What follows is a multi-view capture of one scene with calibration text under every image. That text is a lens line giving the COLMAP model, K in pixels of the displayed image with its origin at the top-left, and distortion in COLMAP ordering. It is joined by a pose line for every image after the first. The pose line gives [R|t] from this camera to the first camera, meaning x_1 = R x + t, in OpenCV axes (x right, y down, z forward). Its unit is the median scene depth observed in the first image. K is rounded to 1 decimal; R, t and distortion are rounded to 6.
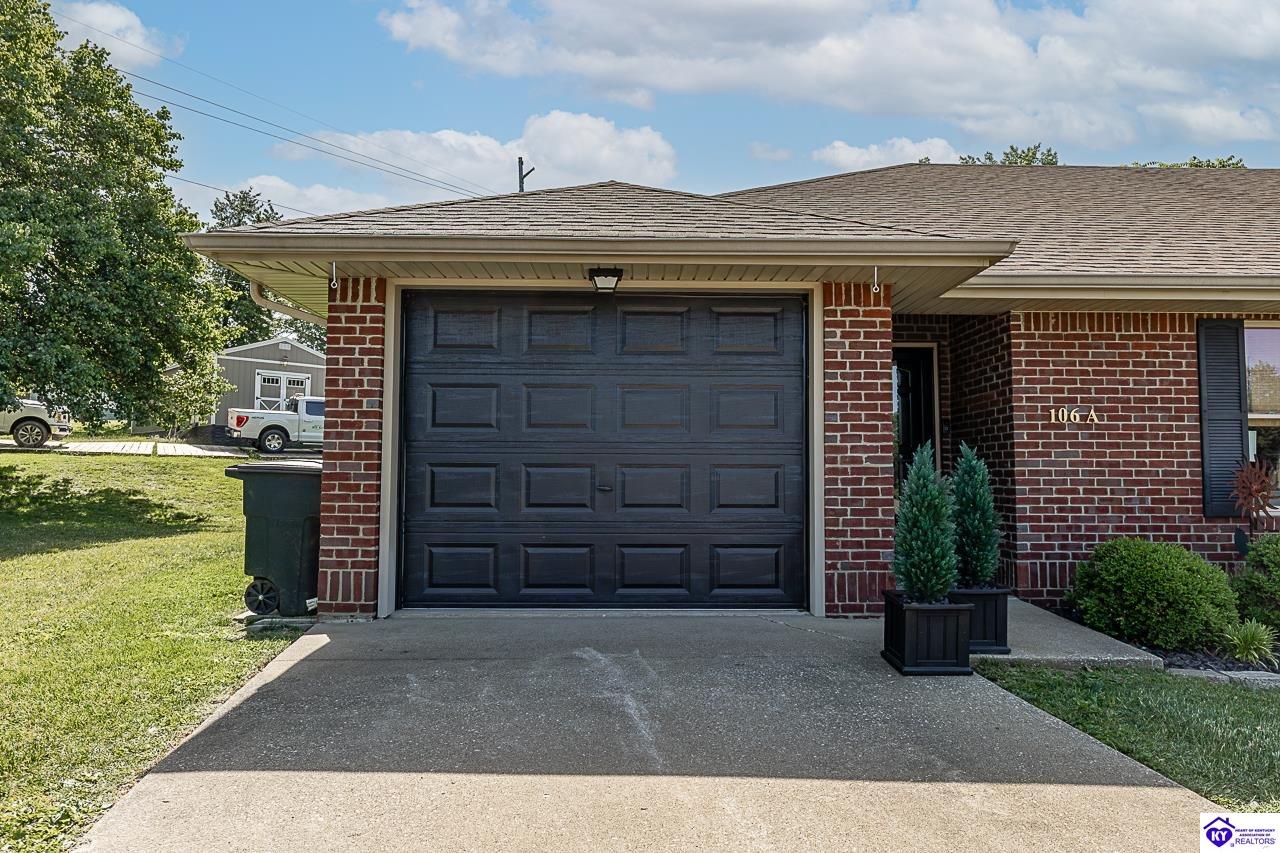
lens RADIAL K [[863.9, 0, 648.2], [0, 863.9, 422.4], [0, 0, 1]] dist [0.003700, -0.000578]
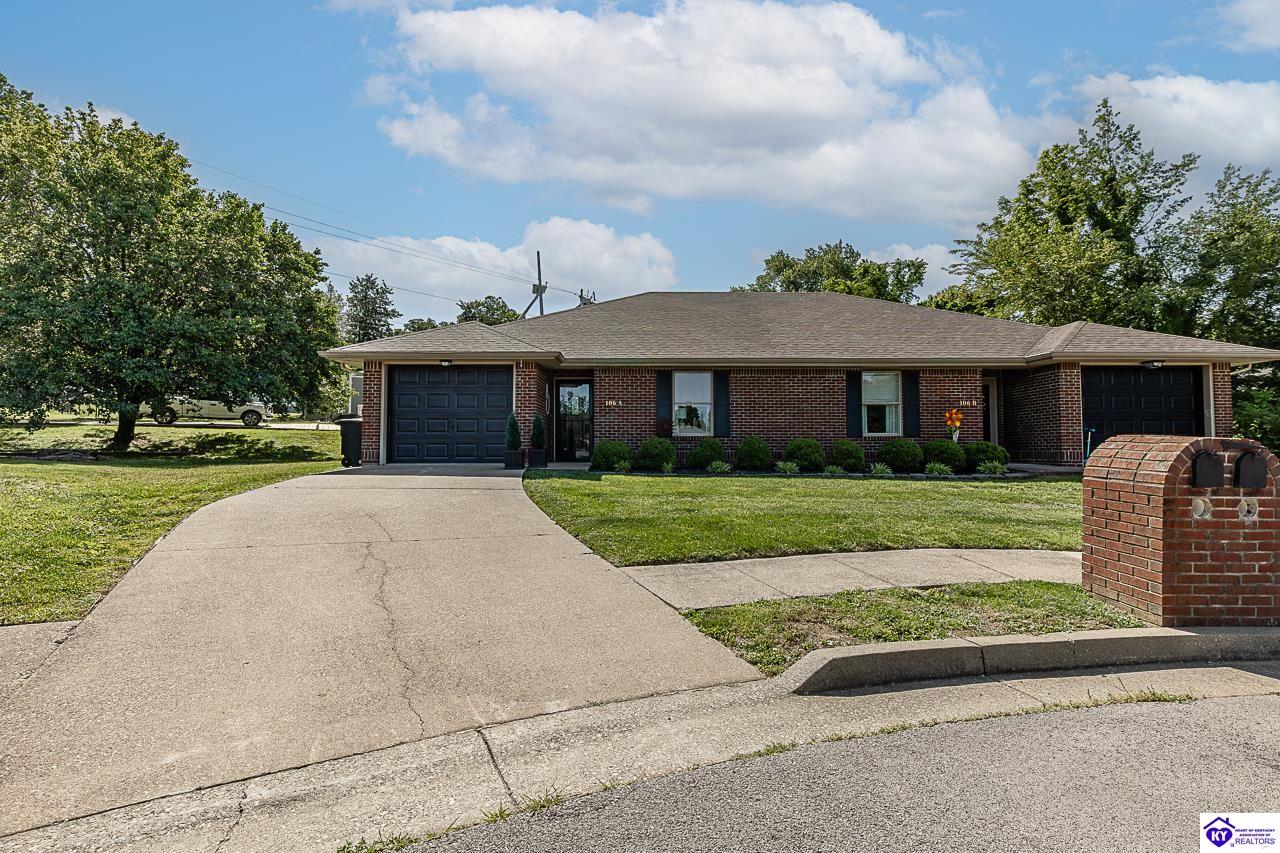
lens RADIAL K [[576.2, 0, 638.5], [0, 576.2, 428.0], [0, 0, 1]] dist [0.011429, -0.000447]
pose [[0.999879, -0.005158, -0.014671, 0.650192], [0.005508, 0.999698, 0.023961, 0.033685], [0.014543, -0.024038, 0.999605, -1.092314]]
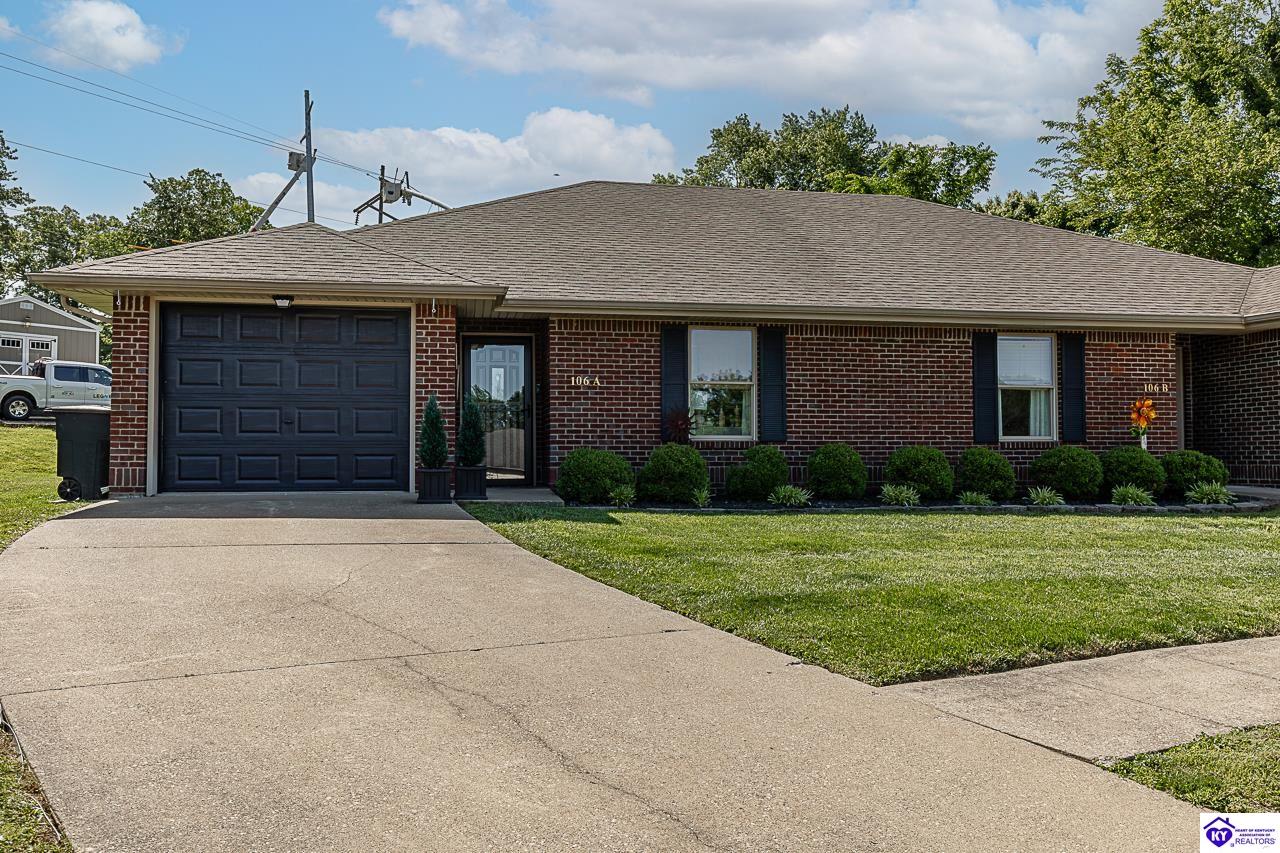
lens RADIAL K [[1018.8, 0, 644.8], [0, 1018.8, 426.2], [0, 0, 1]] dist [-0.007546, 0.024799]
pose [[0.986643, -0.000562, 0.162897, 0.302768], [-0.004597, 0.999500, 0.031290, 0.018701], [-0.162833, -0.031621, 0.986147, -1.044049]]
